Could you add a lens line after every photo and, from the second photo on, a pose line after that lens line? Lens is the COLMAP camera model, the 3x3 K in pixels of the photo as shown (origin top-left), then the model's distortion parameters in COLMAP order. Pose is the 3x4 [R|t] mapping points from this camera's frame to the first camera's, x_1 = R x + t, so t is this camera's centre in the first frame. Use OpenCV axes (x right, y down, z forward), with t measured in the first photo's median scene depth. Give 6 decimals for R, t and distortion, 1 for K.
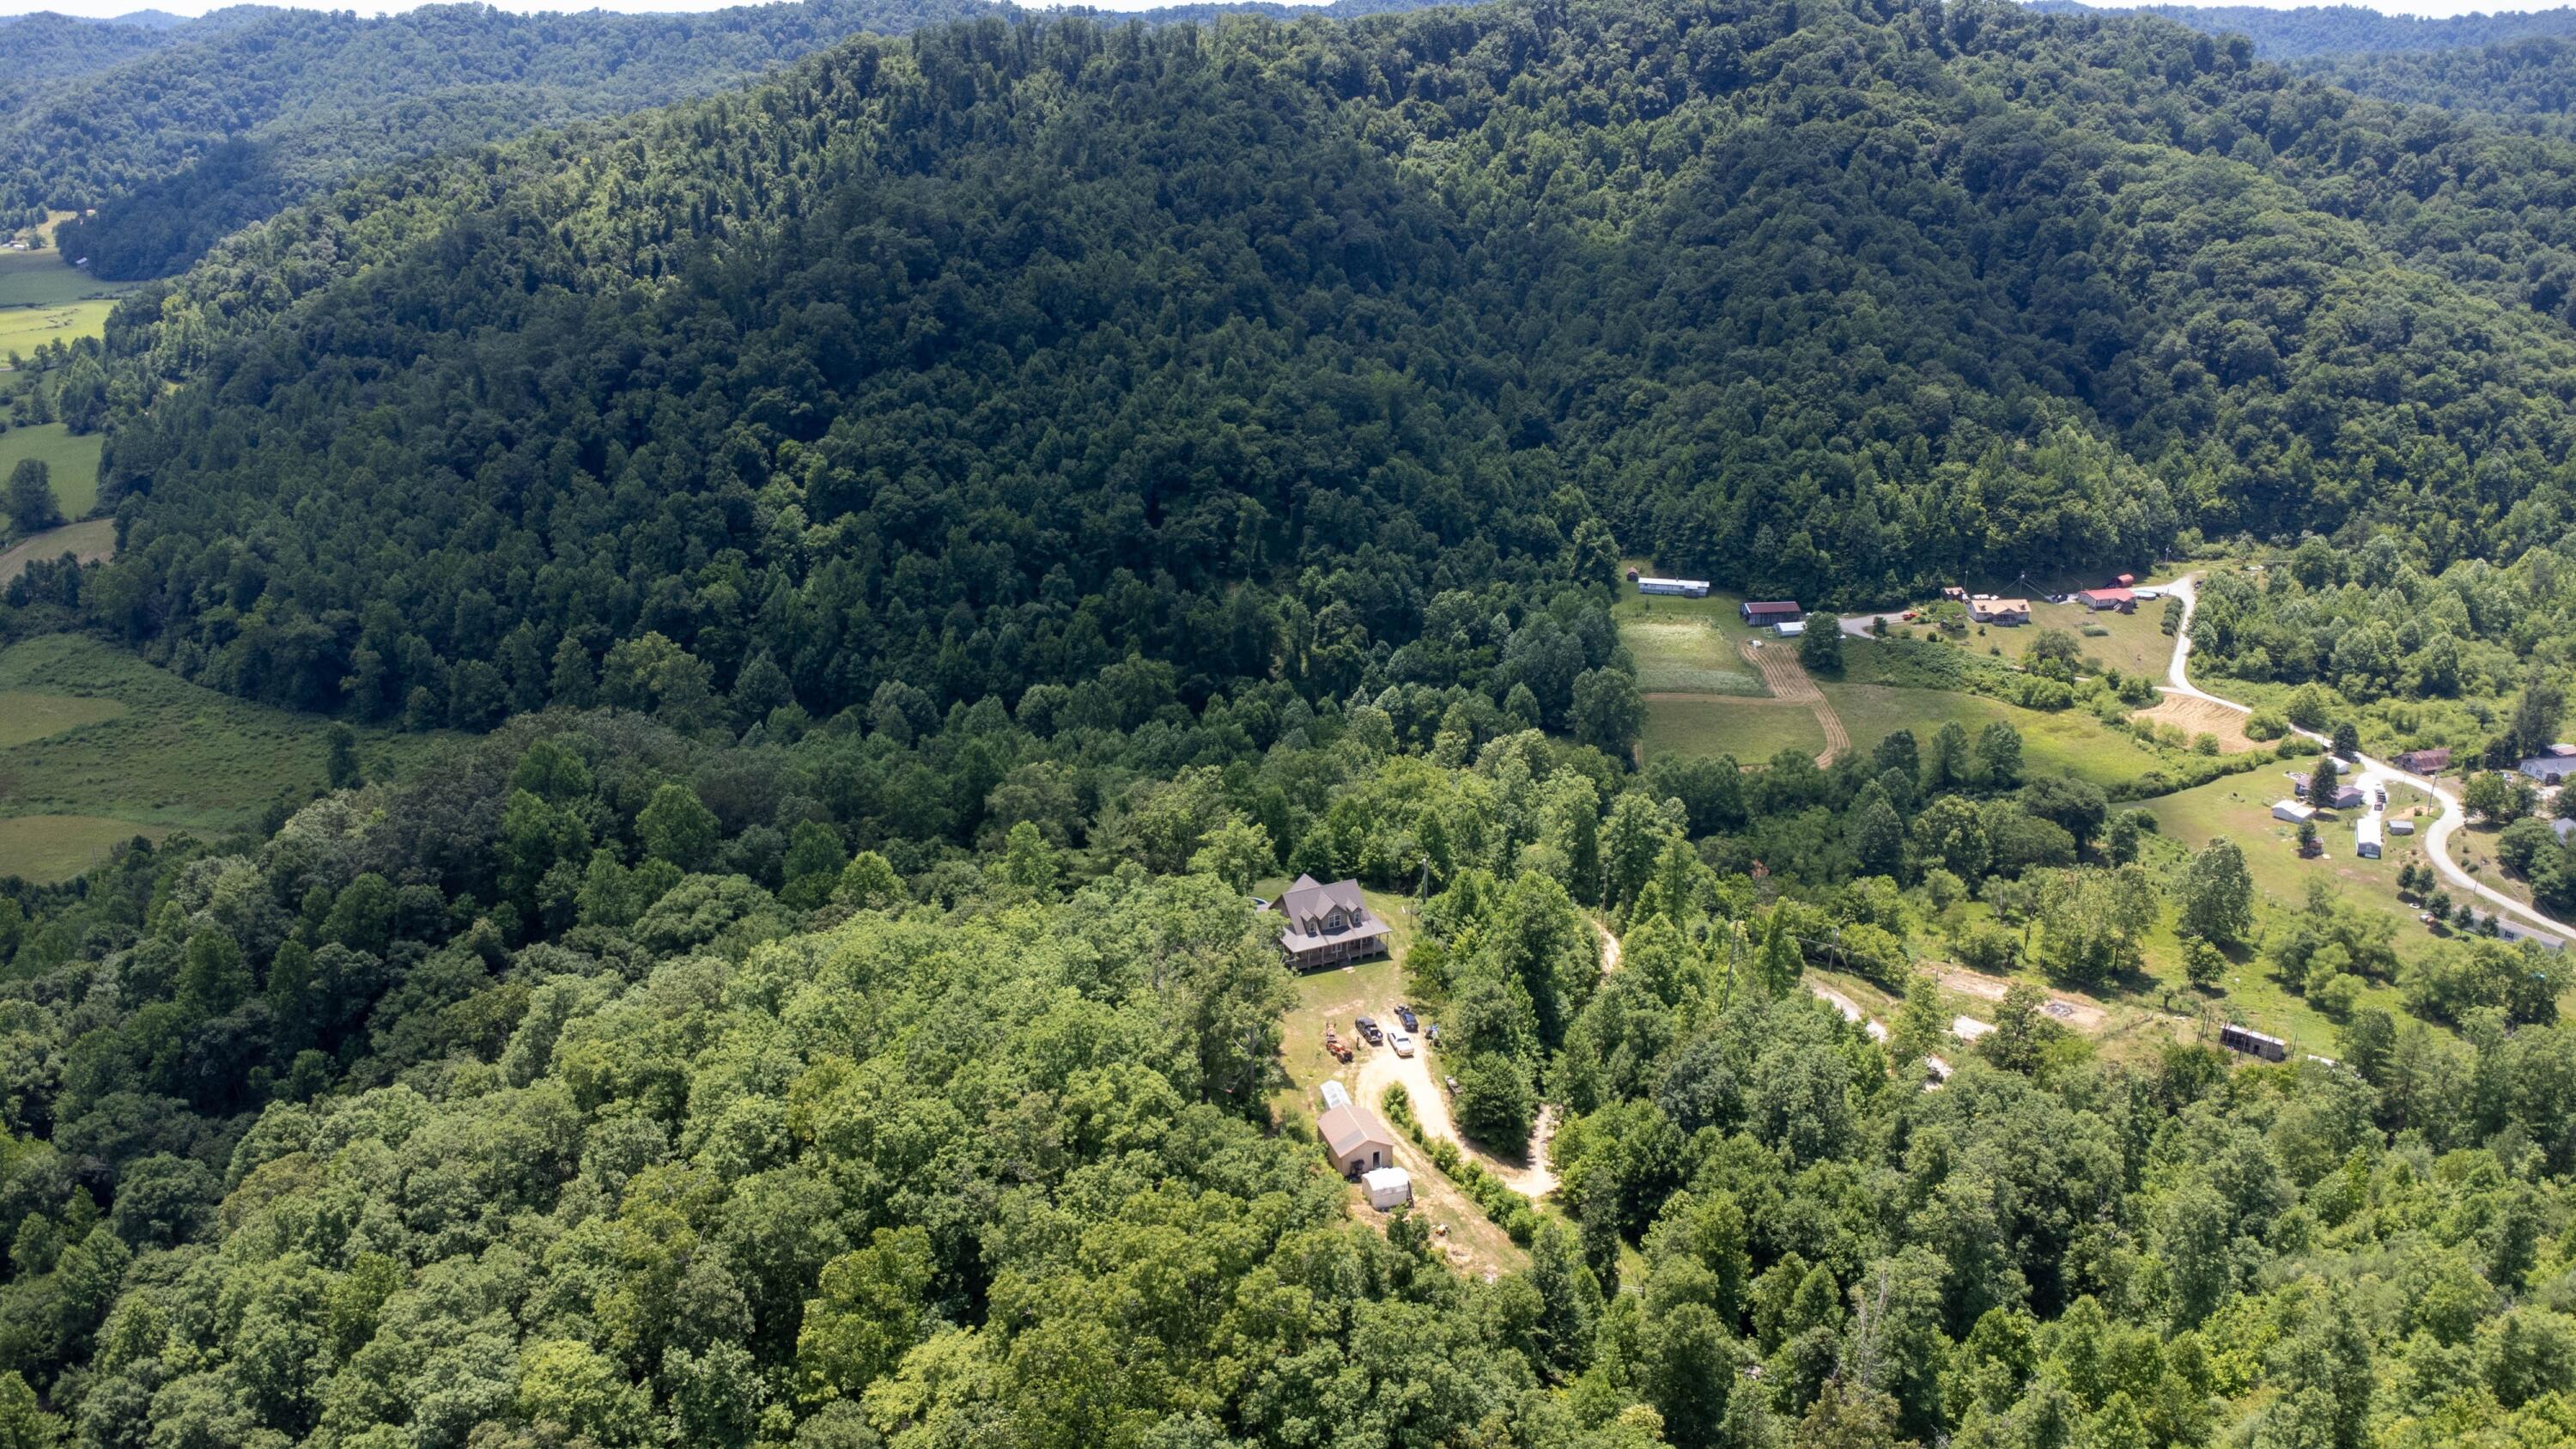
lens RADIAL K [[1846.4, 0, 1276.7], [0, 1846.4, 723.8], [0, 0, 1]] dist [0.010067, 0.002260]
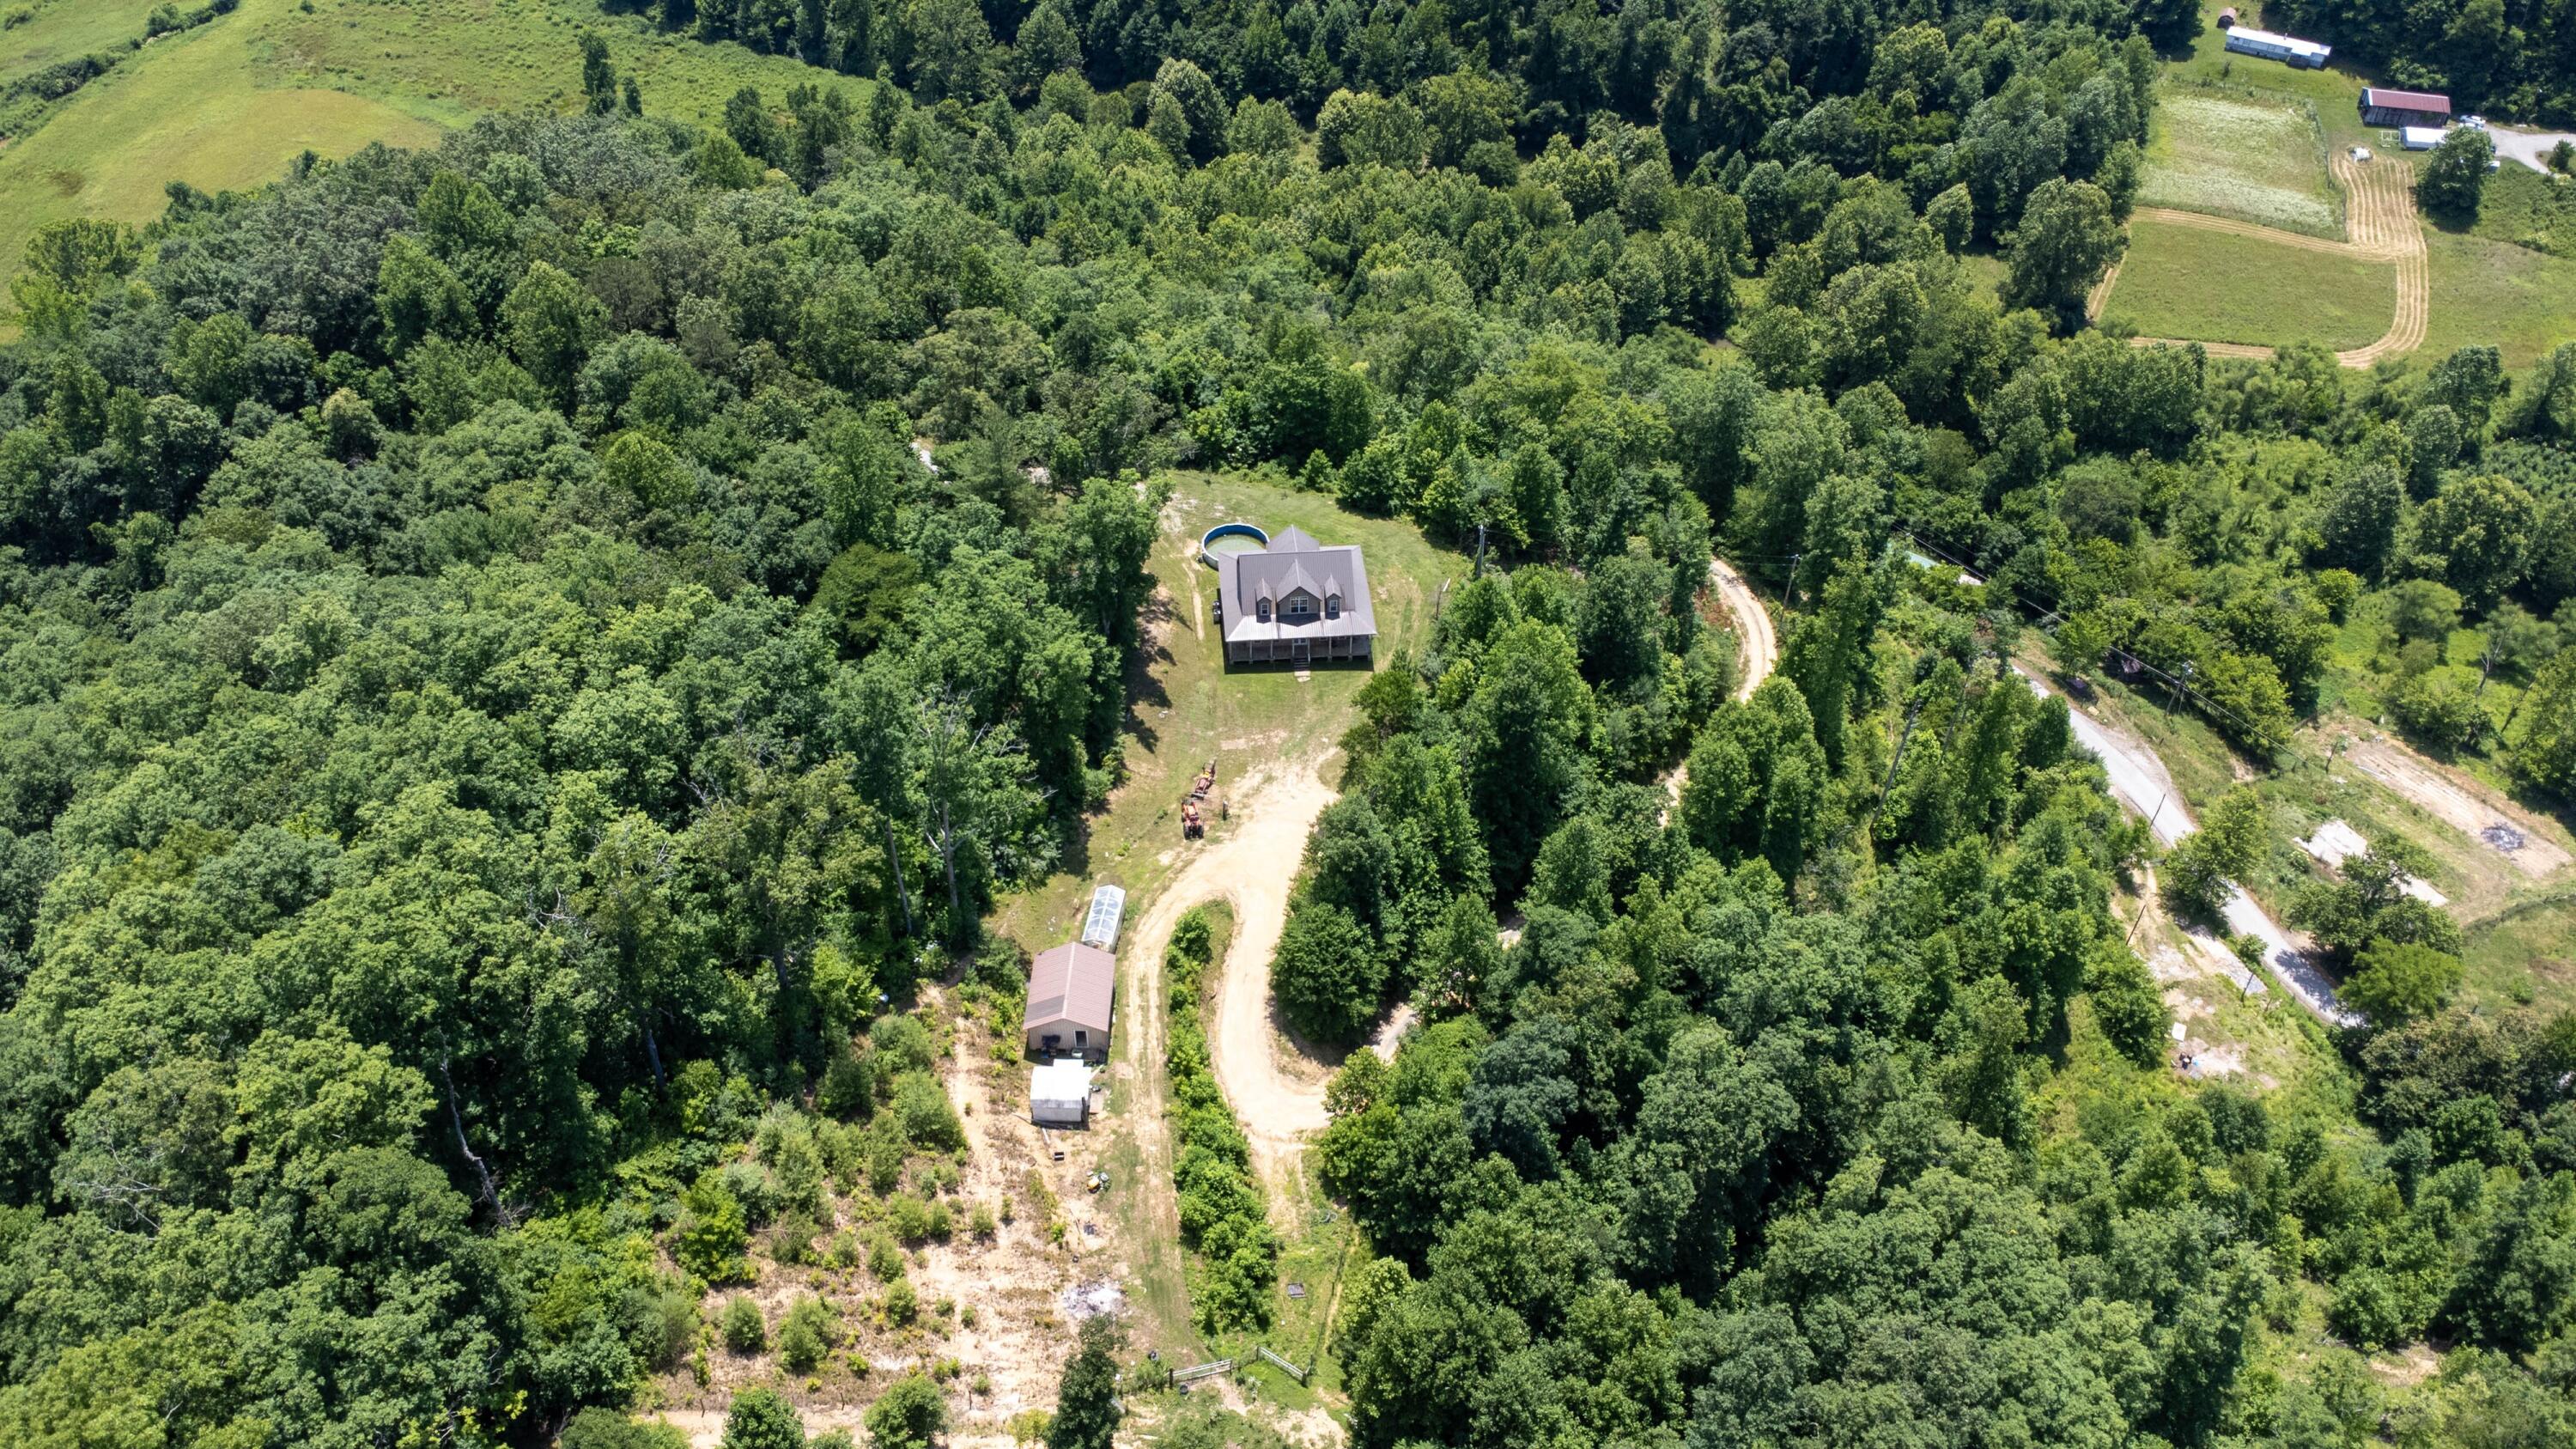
lens RADIAL K [[1832.2, 0, 1288.0], [0, 1832.2, 724.5], [0, 0, 1]] dist [0.074115, -0.104511]
pose [[0.937407, 0.230989, -0.260599, 0.096031], [-0.122069, 0.918820, 0.375324, -0.051654], [0.326140, -0.320020, 0.889506, 0.141994]]
